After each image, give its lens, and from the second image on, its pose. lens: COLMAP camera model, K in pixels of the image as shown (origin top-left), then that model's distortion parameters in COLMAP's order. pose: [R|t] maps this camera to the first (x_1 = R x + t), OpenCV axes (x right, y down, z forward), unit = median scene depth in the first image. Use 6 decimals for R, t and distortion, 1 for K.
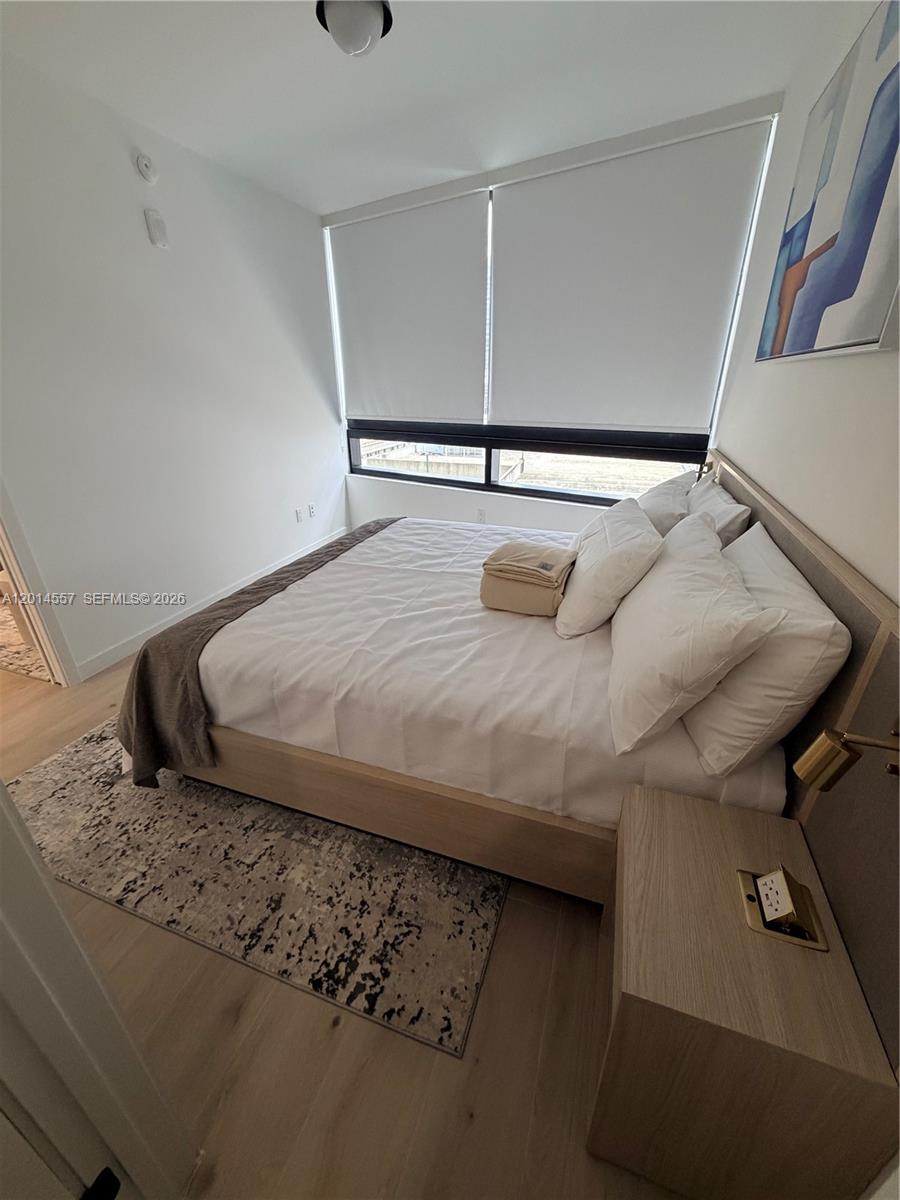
lens RADIAL K [[475.9, 0, 451.3], [0, 475.9, 598.9], [0, 0, 1]] dist [-0.000910, -0.000280]
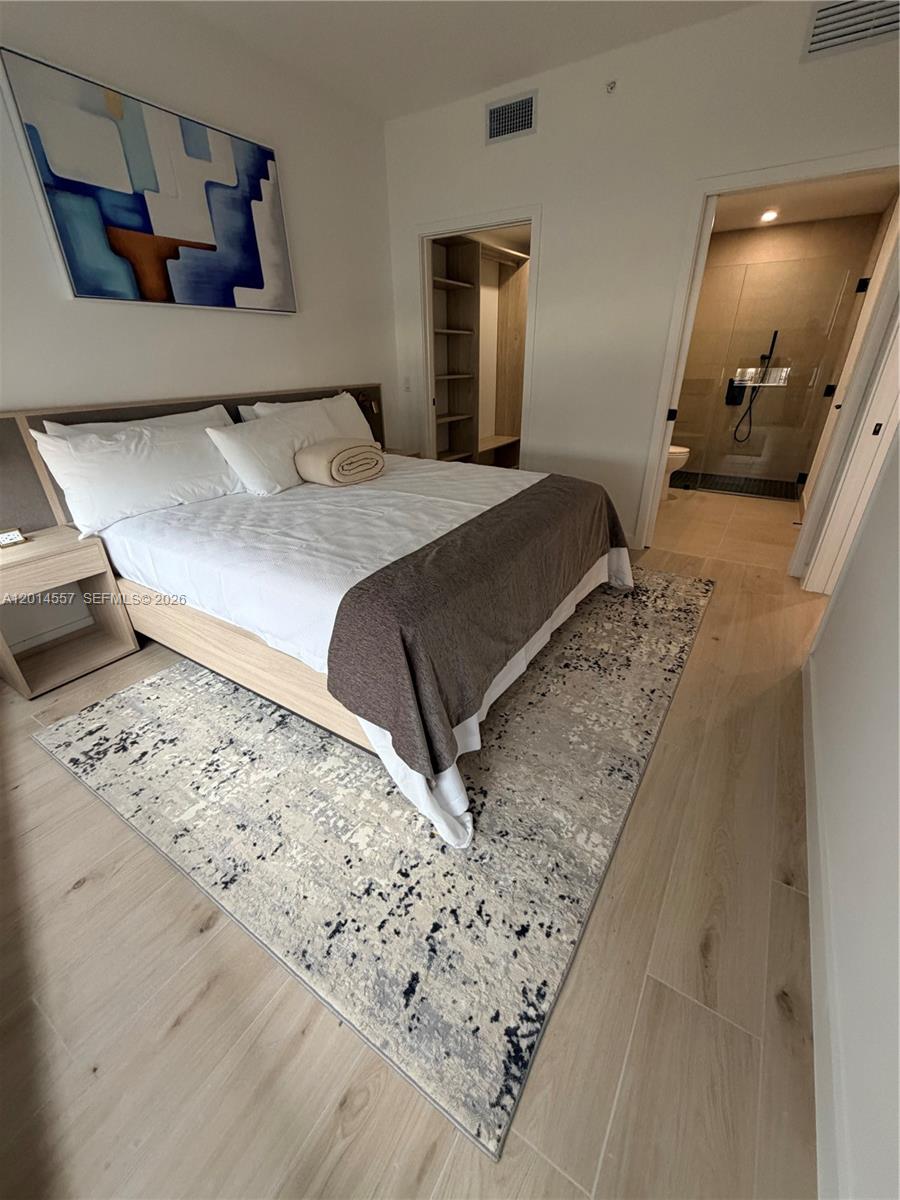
lens RADIAL K [[475.9, 0, 450.4], [0, 475.9, 596.5], [0, 0, 1]] dist [-0.000910, -0.000280]
pose [[-0.973474, -0.082912, 0.213246, -0.344910], [0.114394, 0.630795, 0.767471, -0.608196], [-0.198147, 0.771507, -0.604578, 1.524366]]
